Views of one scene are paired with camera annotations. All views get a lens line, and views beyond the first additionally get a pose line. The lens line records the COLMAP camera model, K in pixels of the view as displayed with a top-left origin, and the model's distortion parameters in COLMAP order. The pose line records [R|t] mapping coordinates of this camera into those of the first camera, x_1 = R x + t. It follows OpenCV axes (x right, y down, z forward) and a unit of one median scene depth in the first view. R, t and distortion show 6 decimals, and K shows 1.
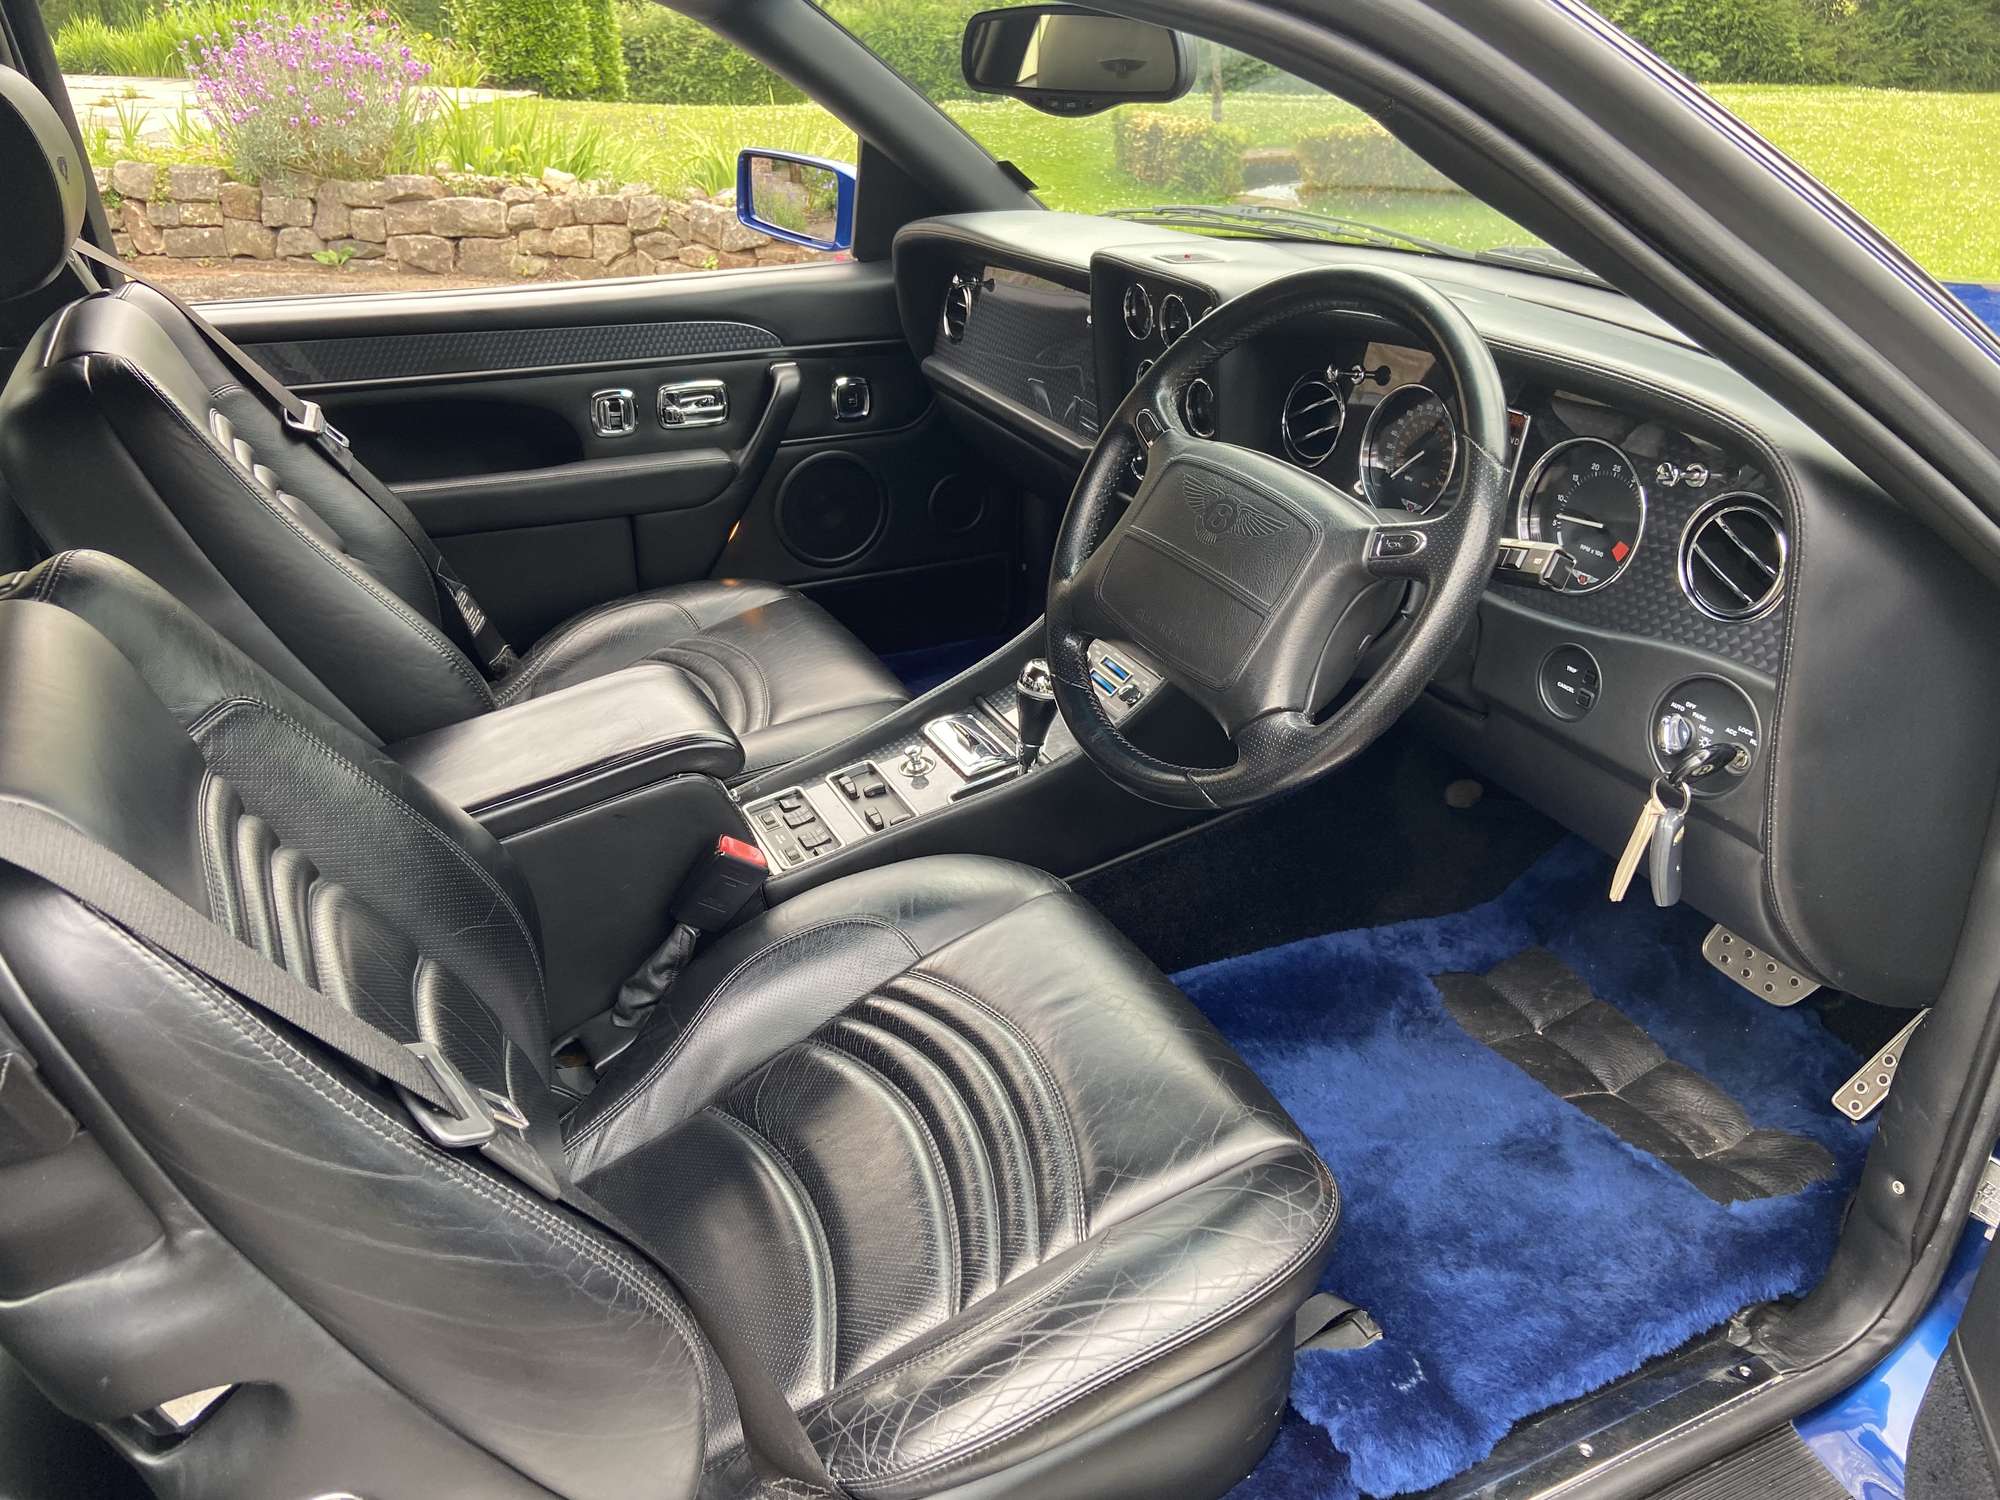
lens RADIAL K [[1518.9, 0, 997.2], [0, 1518.9, 705.5], [0, 0, 1]] dist [0.158844, -0.204234]
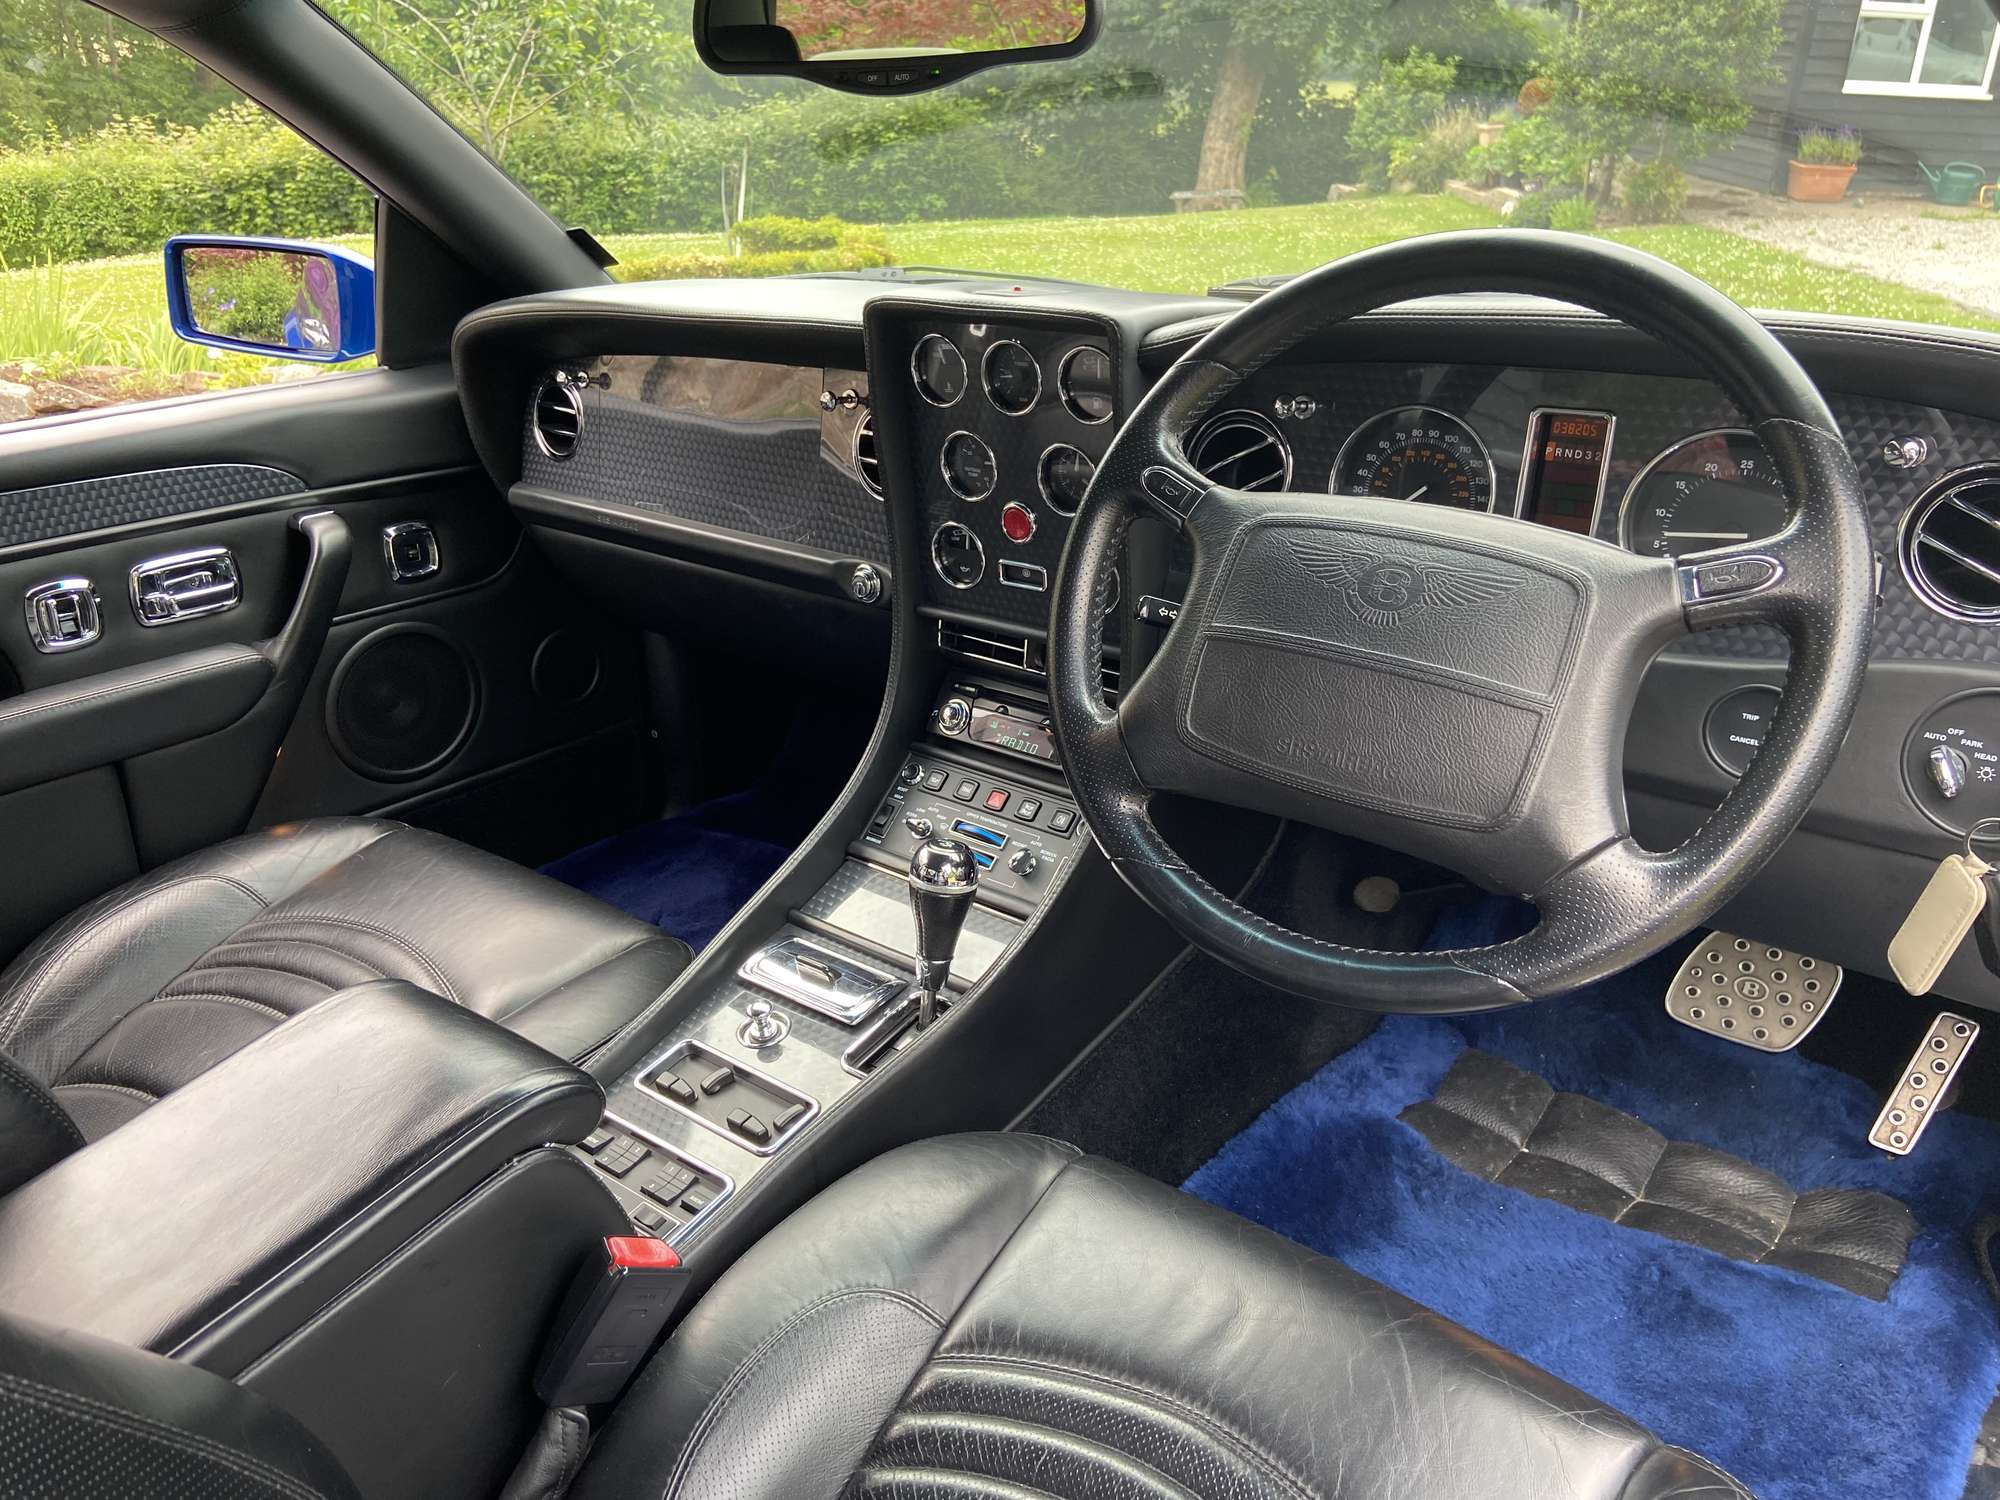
lens RADIAL K [[1488.7, 0, 971.9], [0, 1488.7, 726.6], [0, 0, 1]] dist [0.126077, -0.159388]
pose [[0.896008, -0.176112, 0.407619, -0.175890], [0.204966, 0.978373, -0.027839, -0.045150], [-0.393901, 0.108492, 0.912728, 0.254209]]
